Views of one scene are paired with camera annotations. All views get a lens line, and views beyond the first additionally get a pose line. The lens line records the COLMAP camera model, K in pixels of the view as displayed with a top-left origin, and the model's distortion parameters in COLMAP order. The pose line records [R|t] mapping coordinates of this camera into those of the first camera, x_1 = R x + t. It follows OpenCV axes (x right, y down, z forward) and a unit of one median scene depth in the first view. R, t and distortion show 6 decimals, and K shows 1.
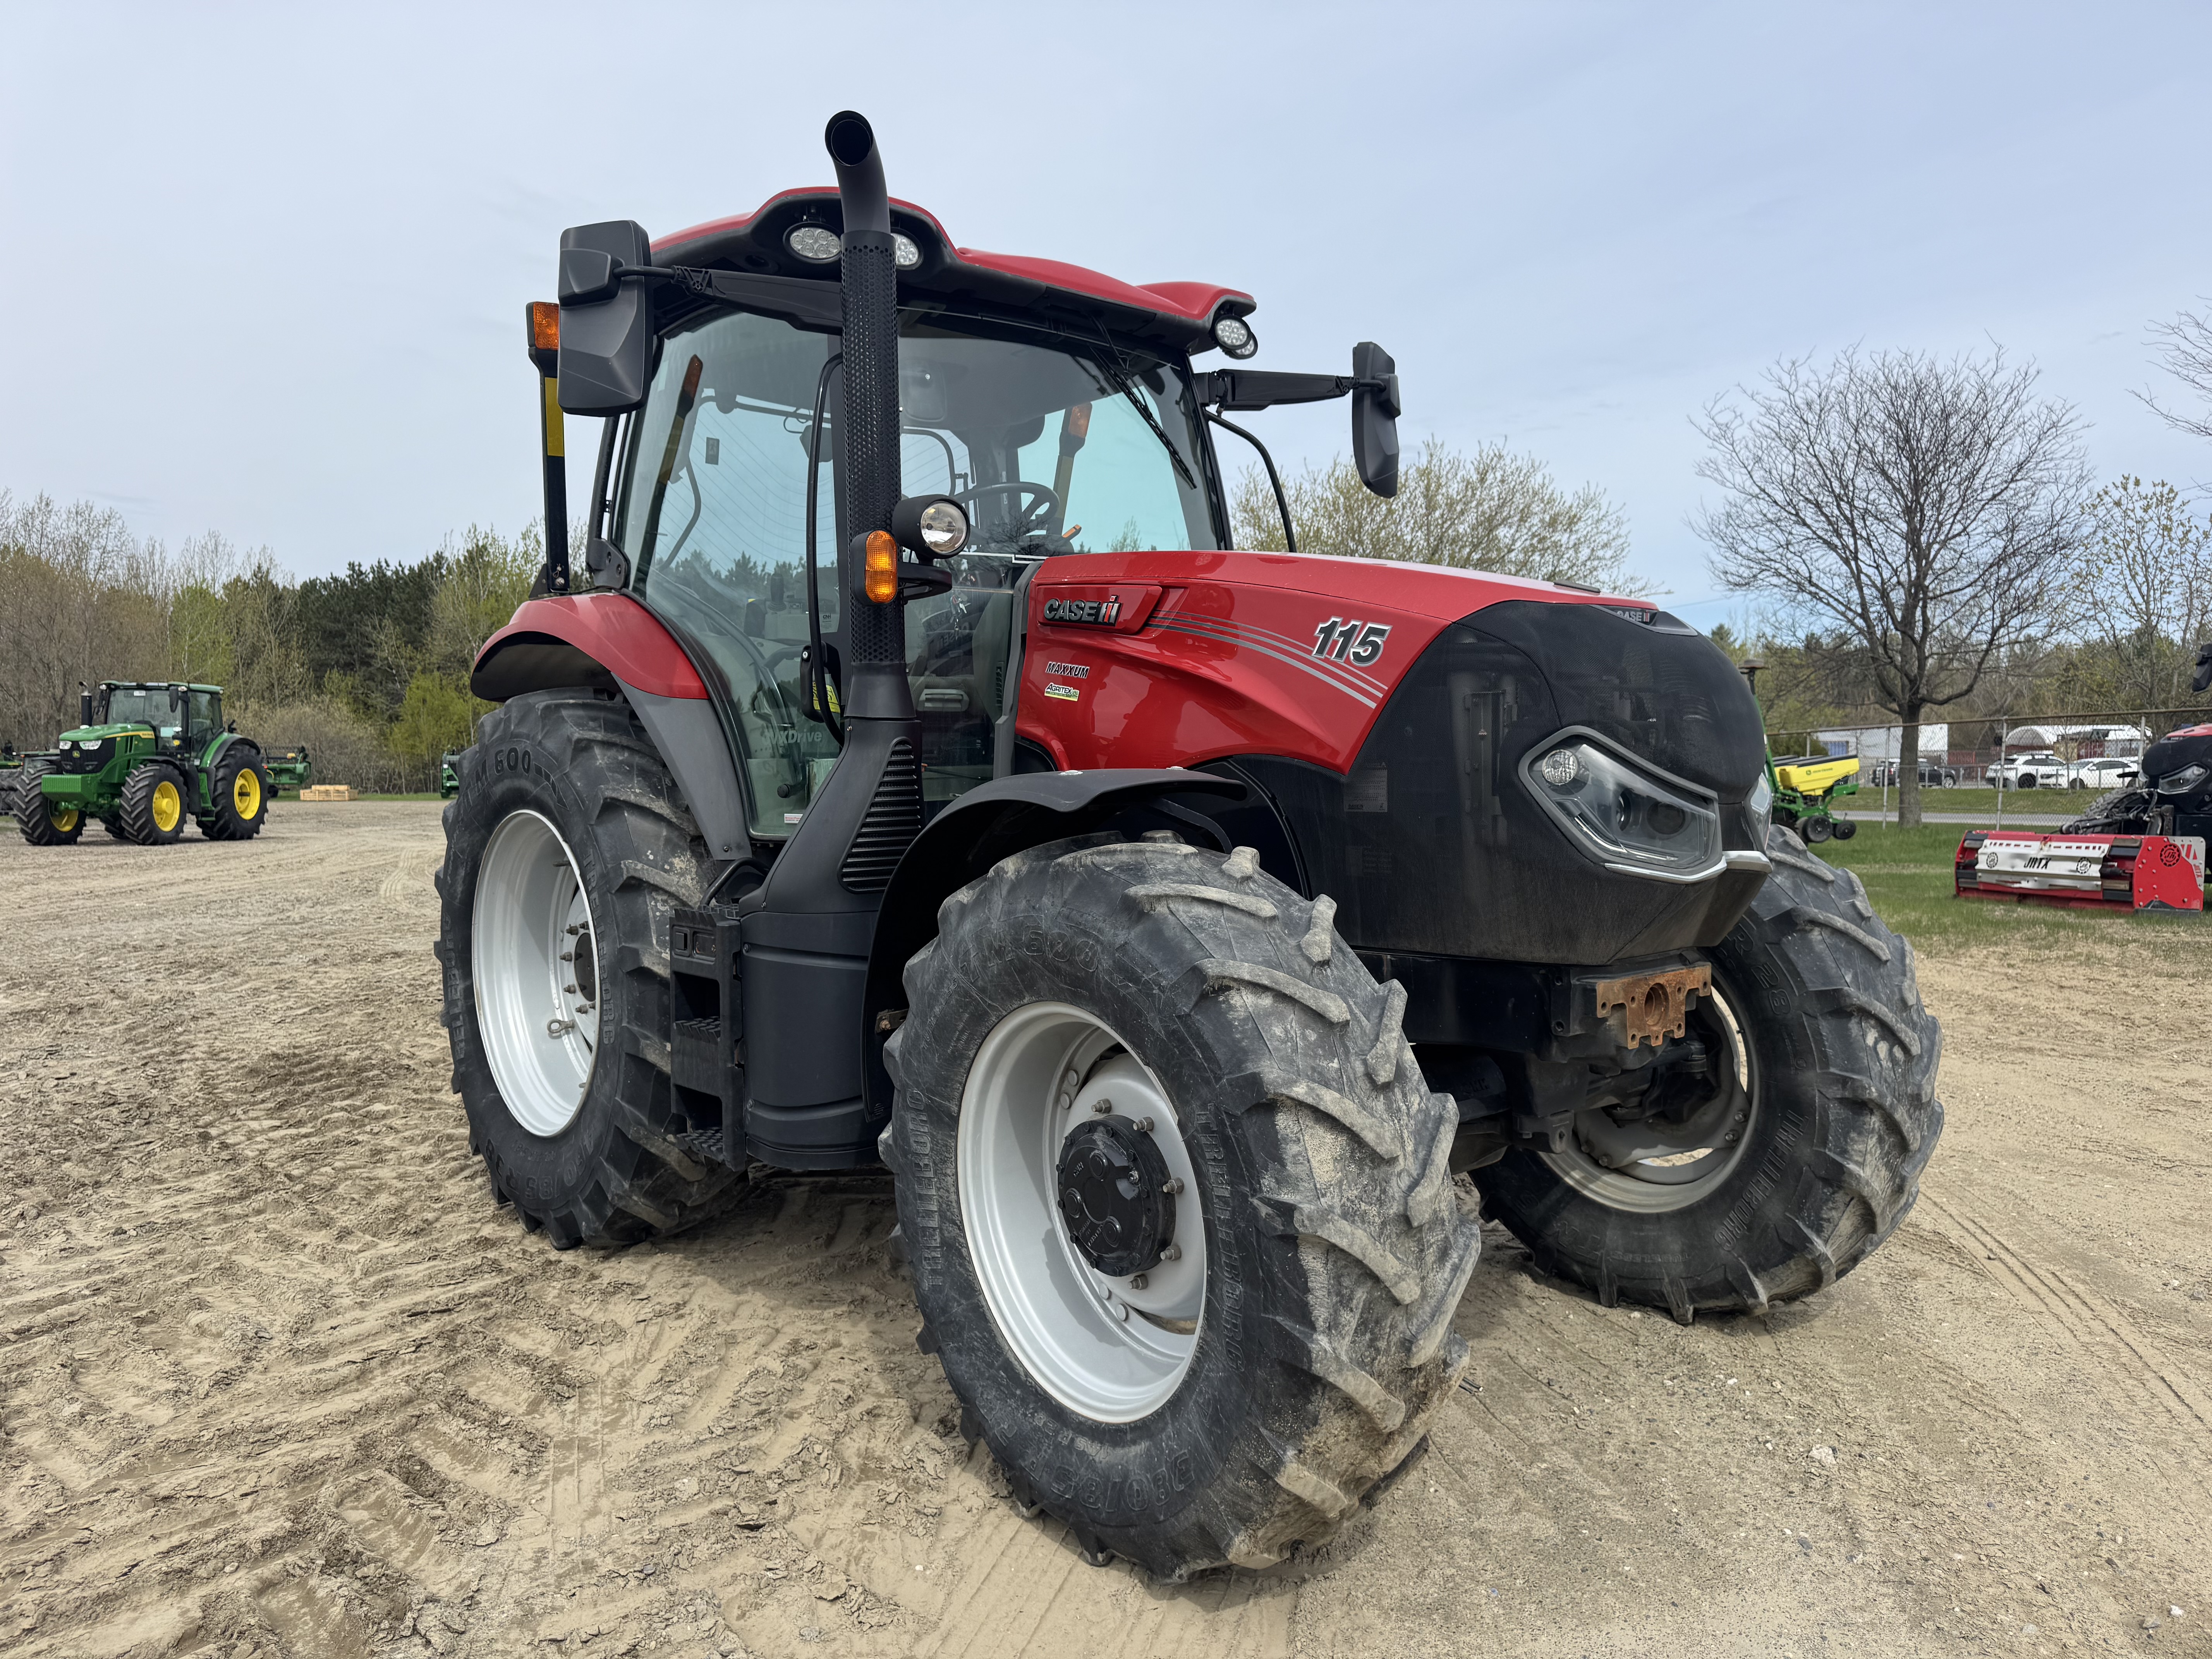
lens RADIAL K [[1589.4, 0, 1106.0], [0, 1589.4, 829.5], [0, 0, 1]] dist [0.115126, -0.205250]
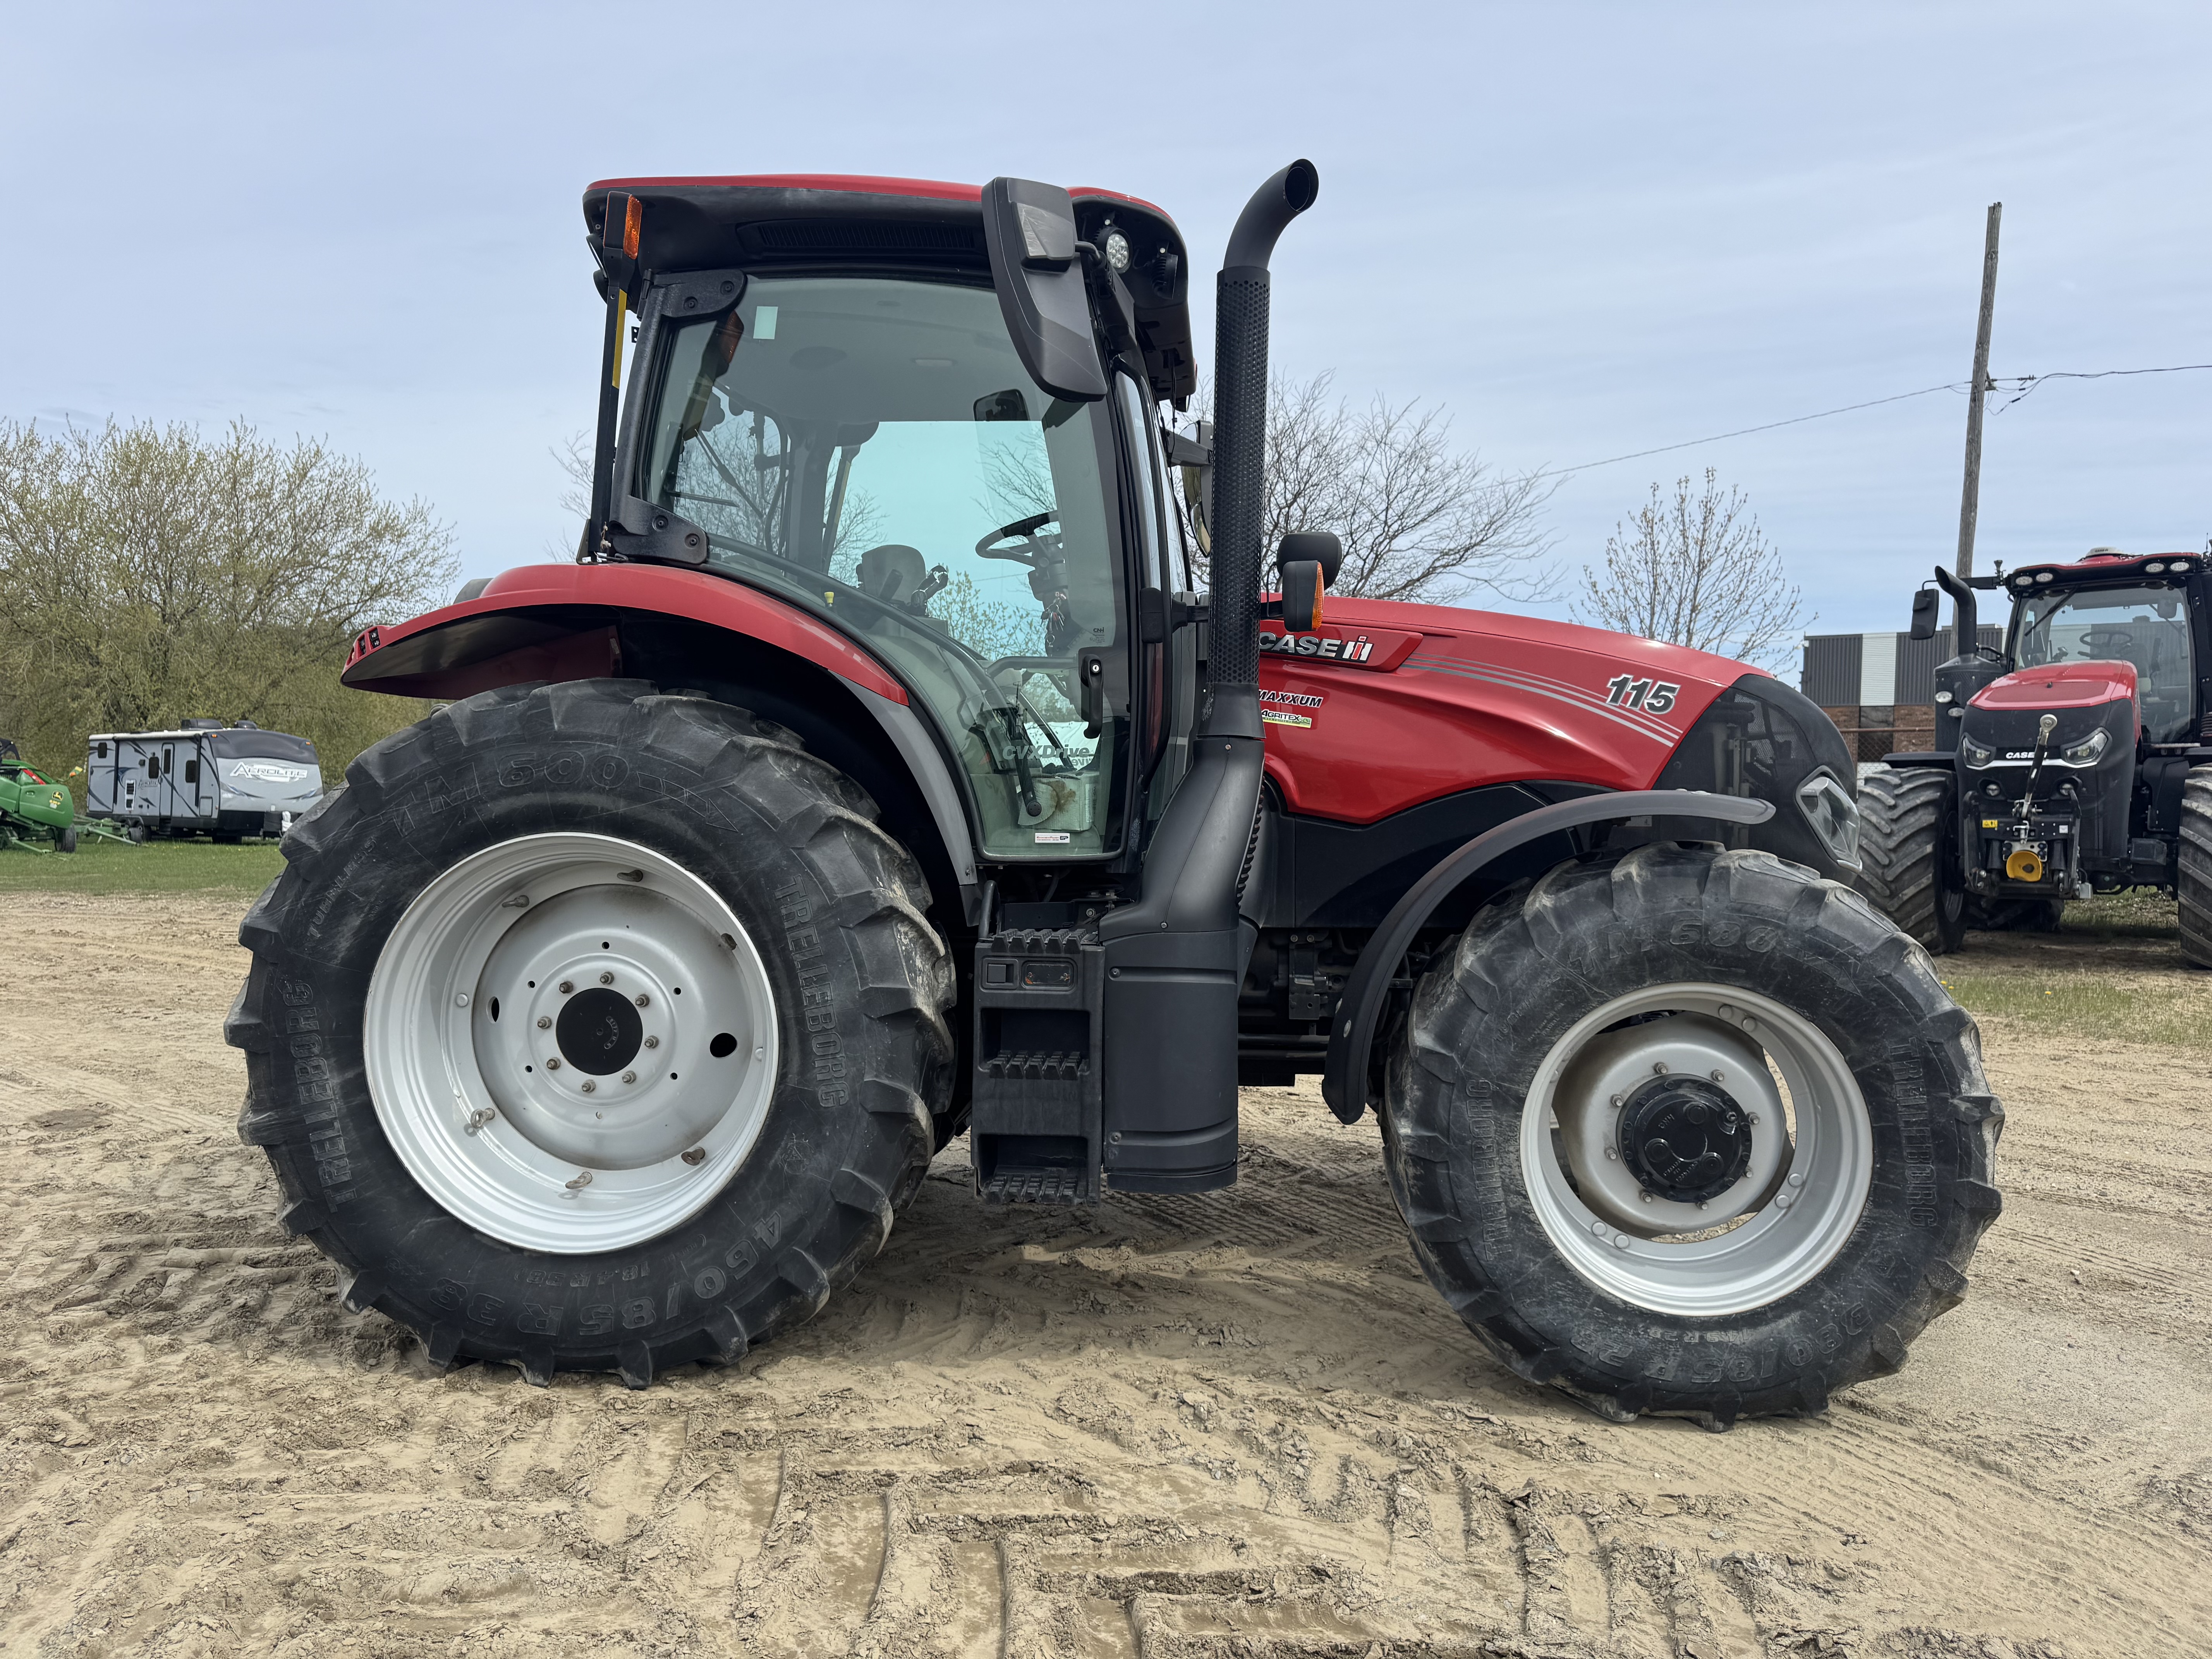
lens RADIAL K [[1589.4, 0, 1106.0], [0, 1589.4, 829.5], [0, 0, 1]] dist [0.115126, -0.205250]
pose [[0.695782, -0.004520, 0.718239, -1.086904], [0.016765, 0.999810, -0.009949, -0.002969], [-0.718057, 0.018964, 0.695726, 0.411724]]
